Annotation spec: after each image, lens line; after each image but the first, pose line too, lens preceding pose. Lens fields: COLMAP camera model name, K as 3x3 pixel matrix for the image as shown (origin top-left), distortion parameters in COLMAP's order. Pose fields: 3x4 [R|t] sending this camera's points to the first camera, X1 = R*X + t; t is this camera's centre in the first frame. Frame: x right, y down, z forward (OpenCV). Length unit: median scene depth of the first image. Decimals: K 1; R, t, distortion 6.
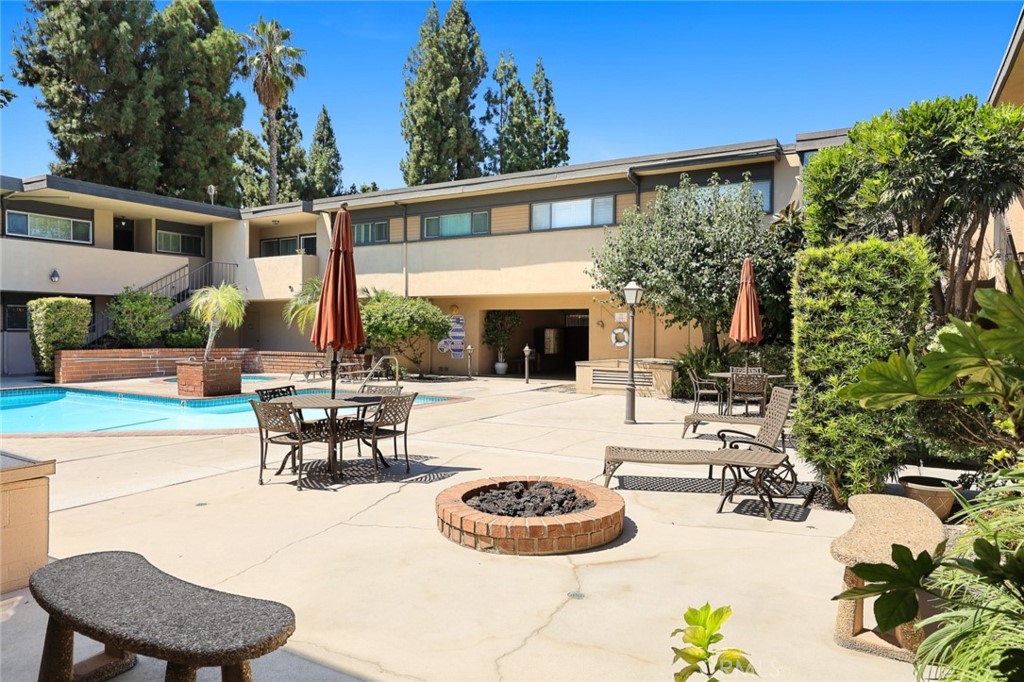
lens RADIAL K [[614.3, 0, 504.0], [0, 614.3, 349.9], [0, 0, 1]] dist [-0.003024, 0.004068]
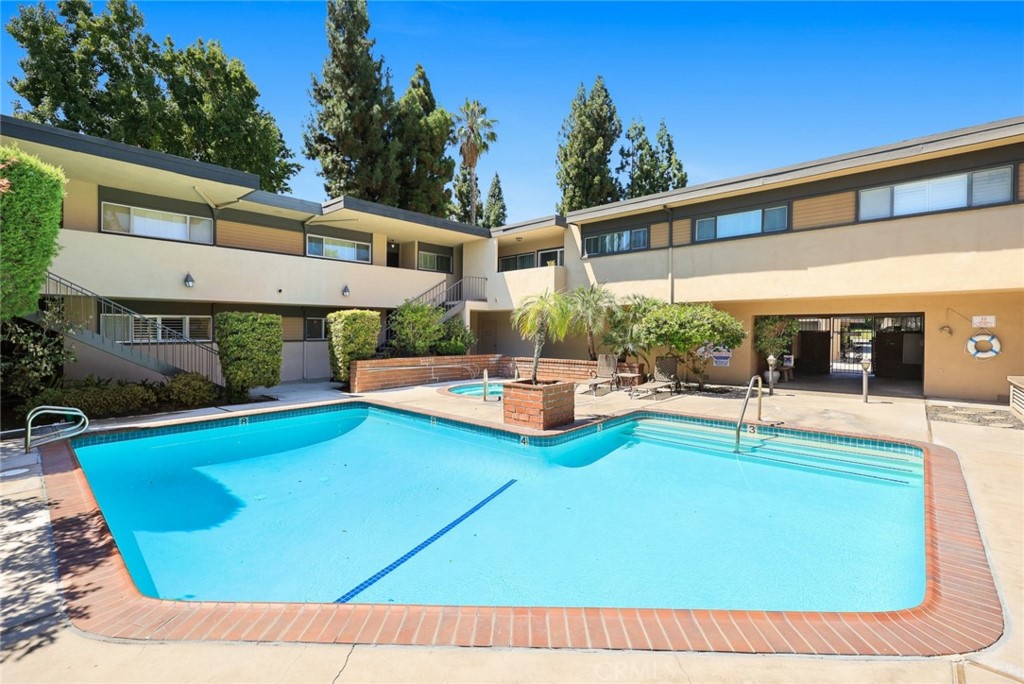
lens RADIAL K [[423.8, 0, 517.0], [0, 423.8, 334.1], [0, 0, 1]] dist [0.000031, 0.000478]
pose [[0.982665, -0.008303, -0.185202, -0.155183], [0.003986, 0.999712, -0.023666, -0.012751], [0.185345, 0.022517, 0.982415, 0.166627]]
